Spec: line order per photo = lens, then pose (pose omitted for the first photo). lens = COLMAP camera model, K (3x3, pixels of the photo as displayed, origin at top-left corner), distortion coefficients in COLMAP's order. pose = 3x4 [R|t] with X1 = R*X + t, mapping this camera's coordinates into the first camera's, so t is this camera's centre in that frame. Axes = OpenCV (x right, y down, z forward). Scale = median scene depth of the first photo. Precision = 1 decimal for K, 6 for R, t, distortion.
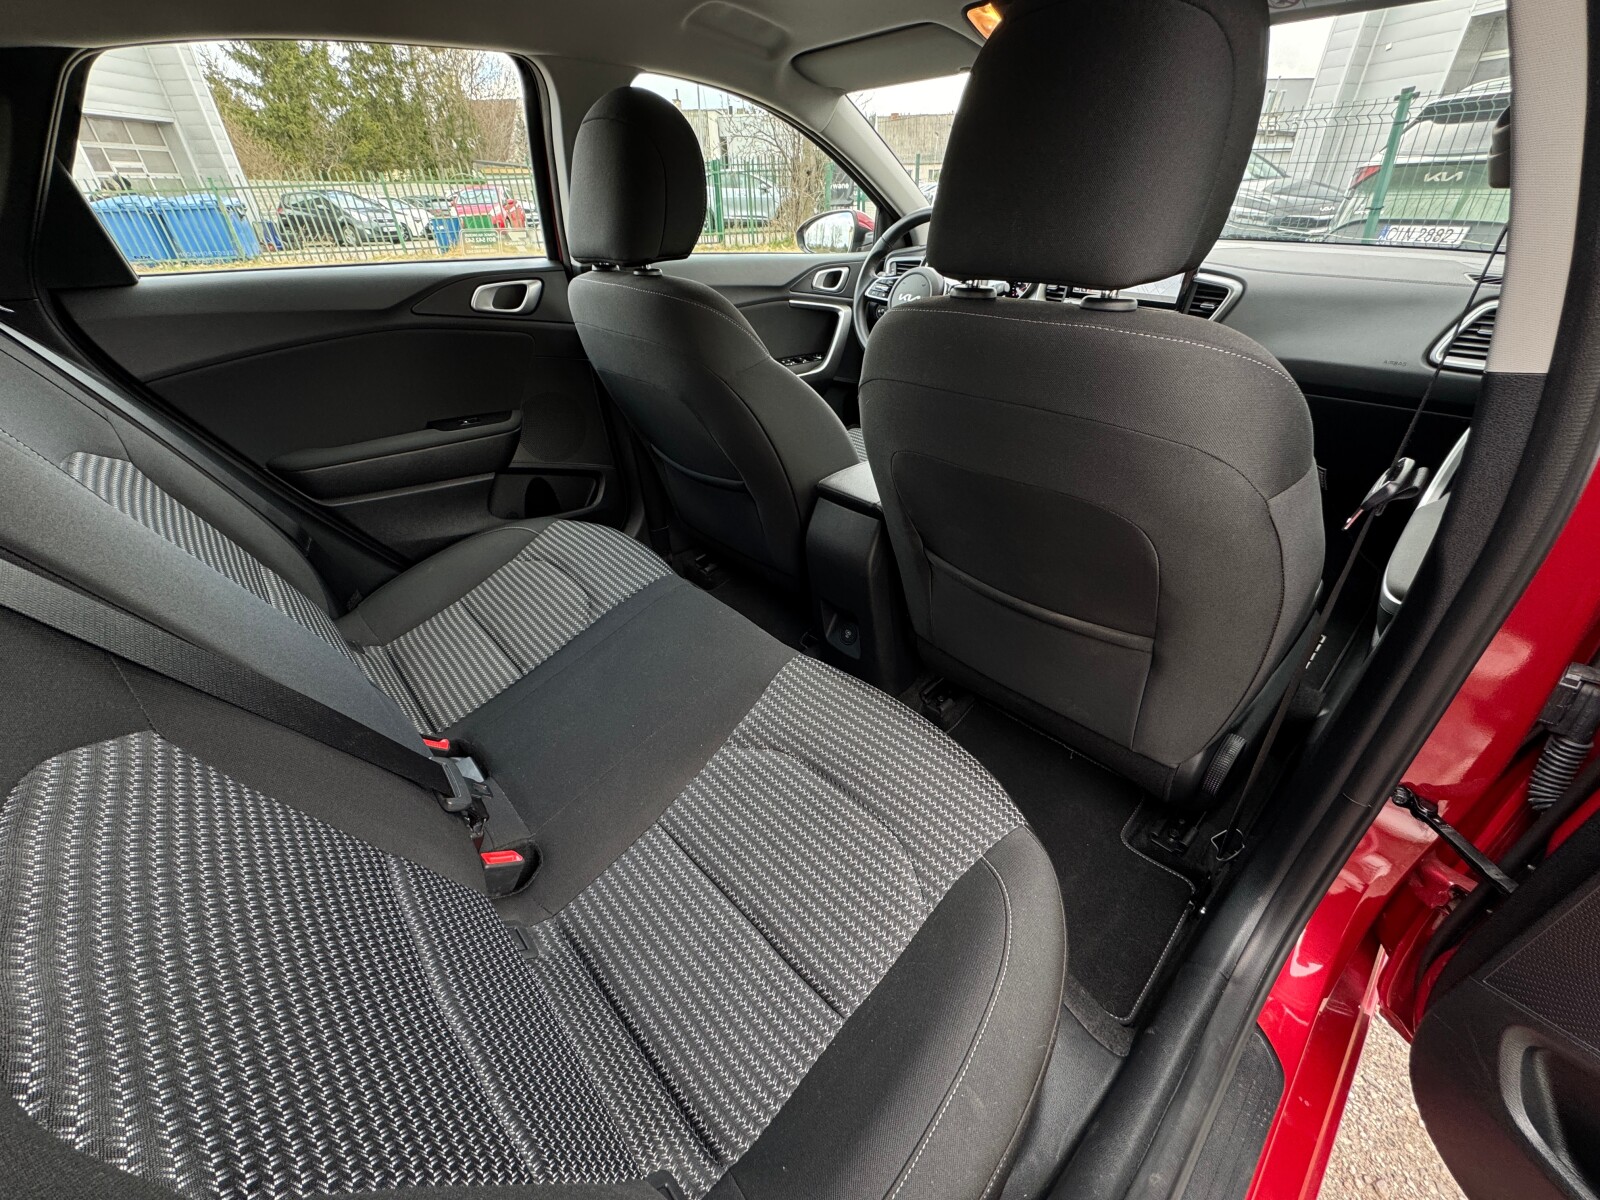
lens RADIAL K [[644.7, 0, 800.0], [0, 644.7, 600.0], [0, 0, 1]] dist [-0.003110, -0.000275]
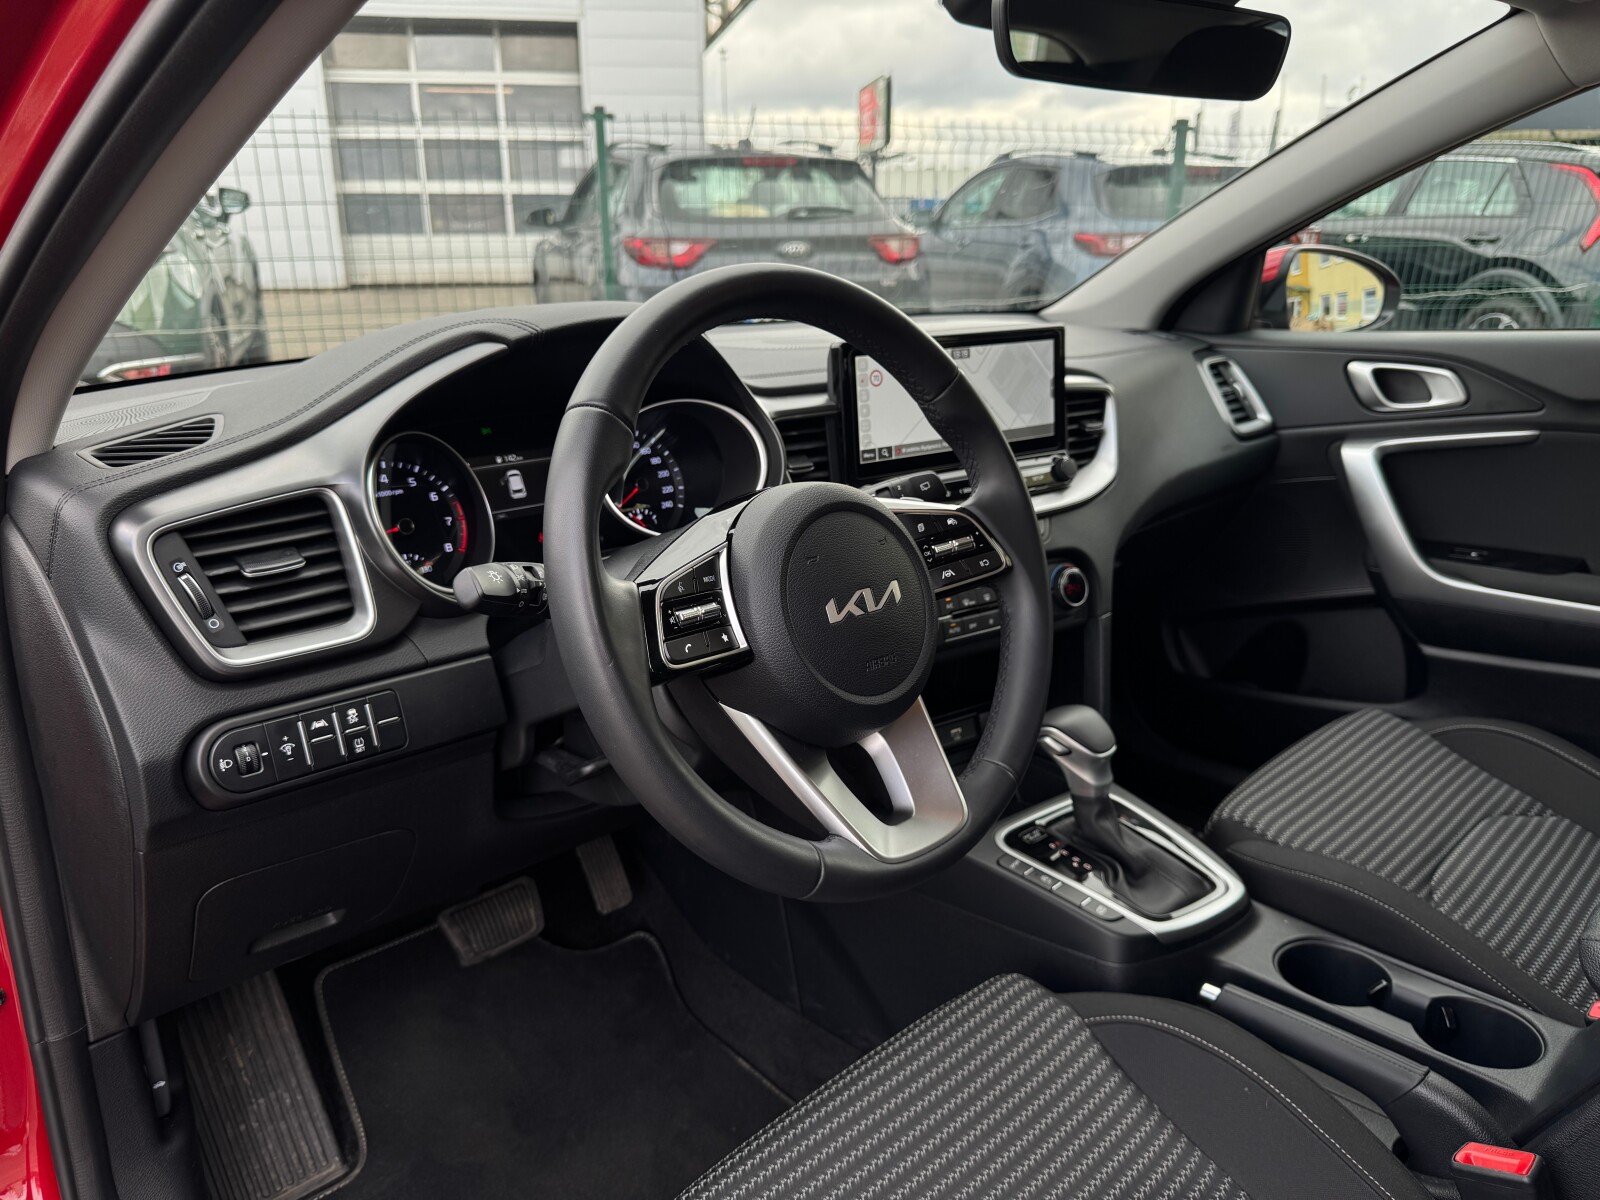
lens RADIAL K [[1122.9, 0, 800.0], [0, 1122.9, 600.0], [0, 0, 1]] dist [0.141343, -0.280024]
pose [[-0.011455, -0.286510, 0.958009, -0.028644], [0.545139, 0.801383, 0.246187, -0.071398], [-0.838268, 0.525068, 0.147008, 0.116099]]
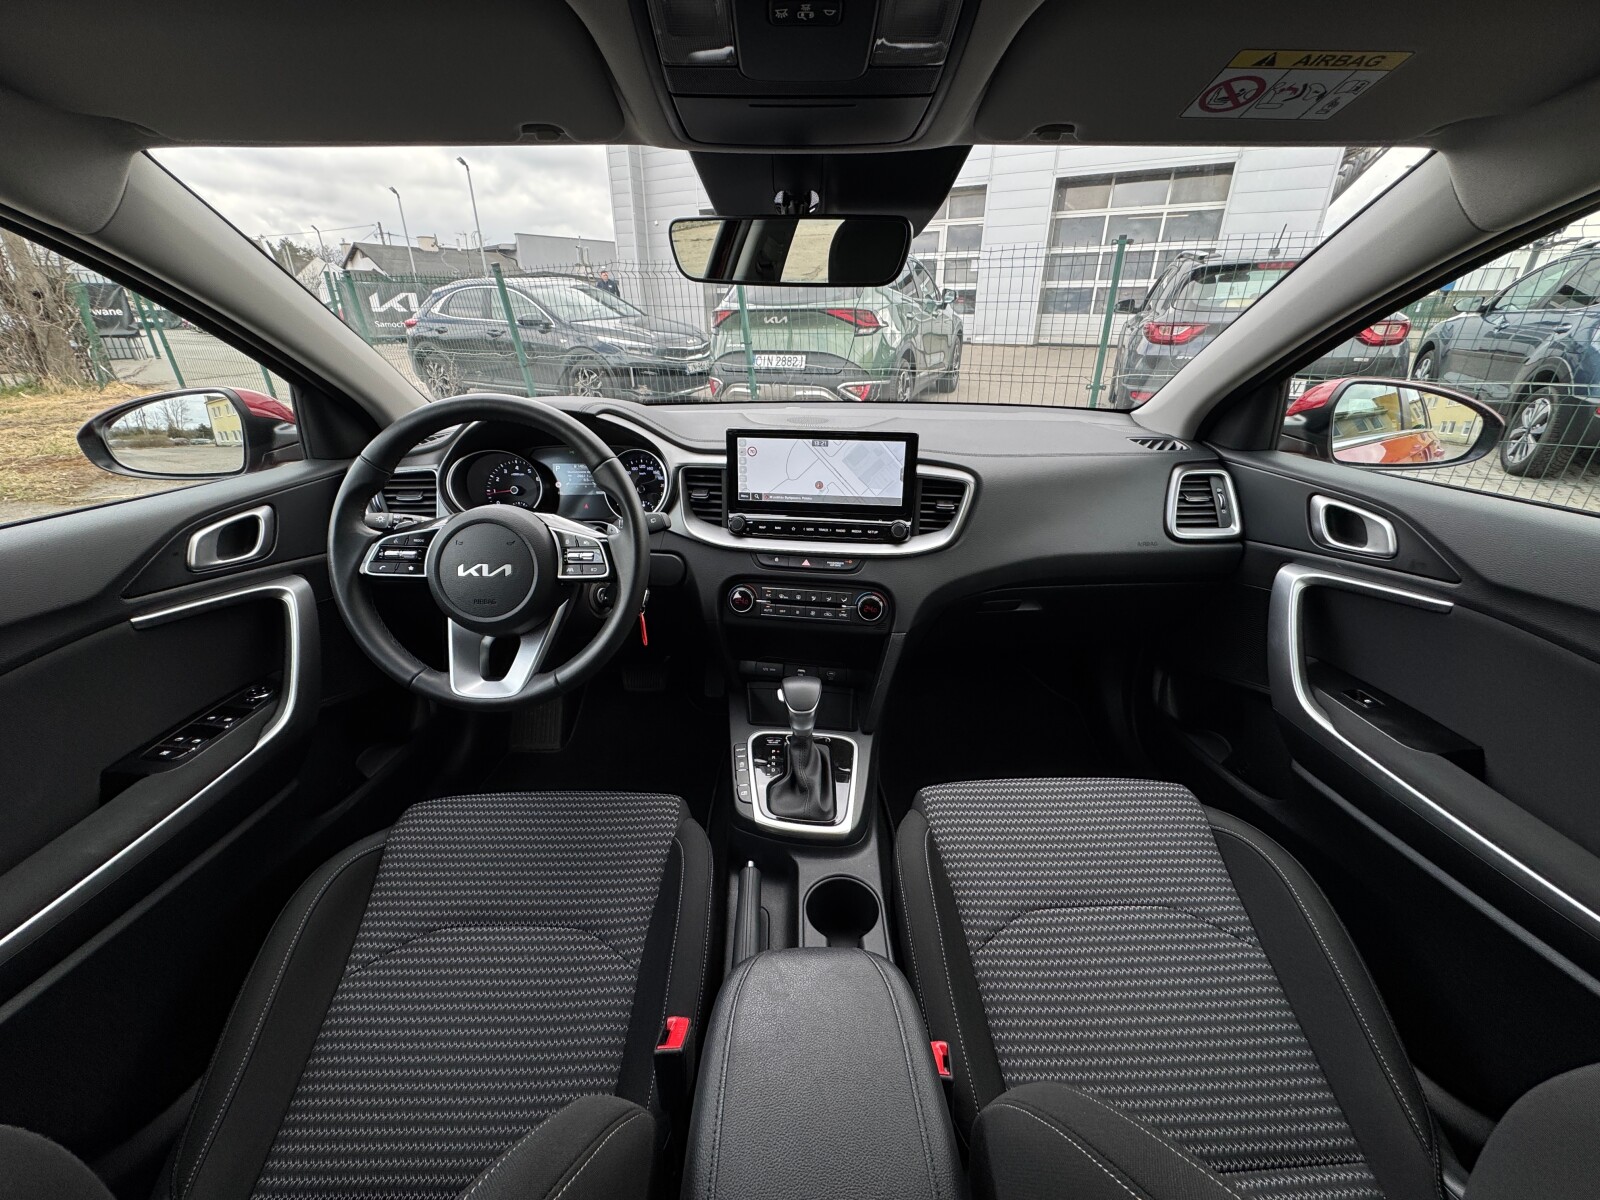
lens RADIAL K [[627.9, 0, 795.6], [0, 627.9, 600.7], [0, 0, 1]] dist [-0.001076, 0.000001]
pose [[0.668109, -0.292927, 0.683977, -0.000393], [0.390123, 0.920668, 0.013222, -0.044261], [-0.633589, 0.258001, 0.729384, 0.062524]]
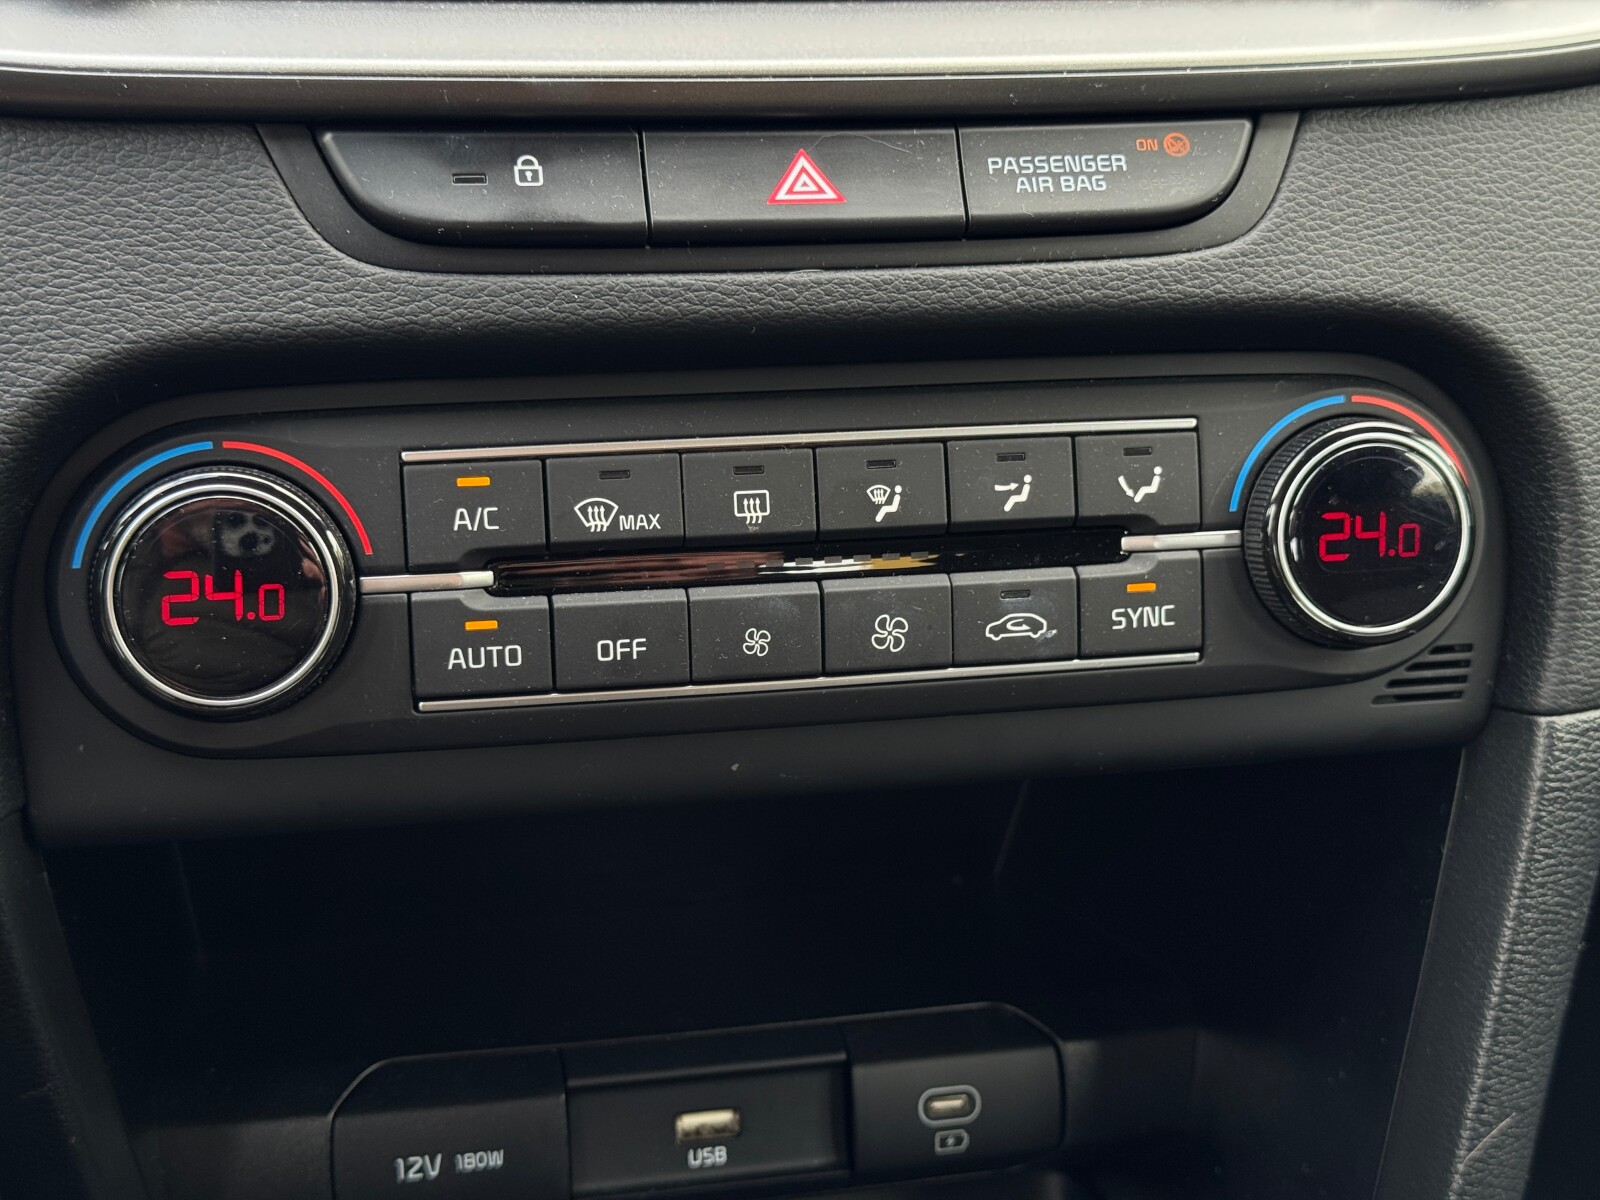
lens RADIAL K [[2231.2, 0, 795.0], [0, 2231.2, 514.9], [0, 0, 1]] dist [0.036594, -0.103934]
pose [[0.370202, -0.308296, 0.876301, 0.025511], [0.472598, 0.874629, 0.108054, -0.046323], [-0.799751, 0.374136, 0.469489, 0.102497]]
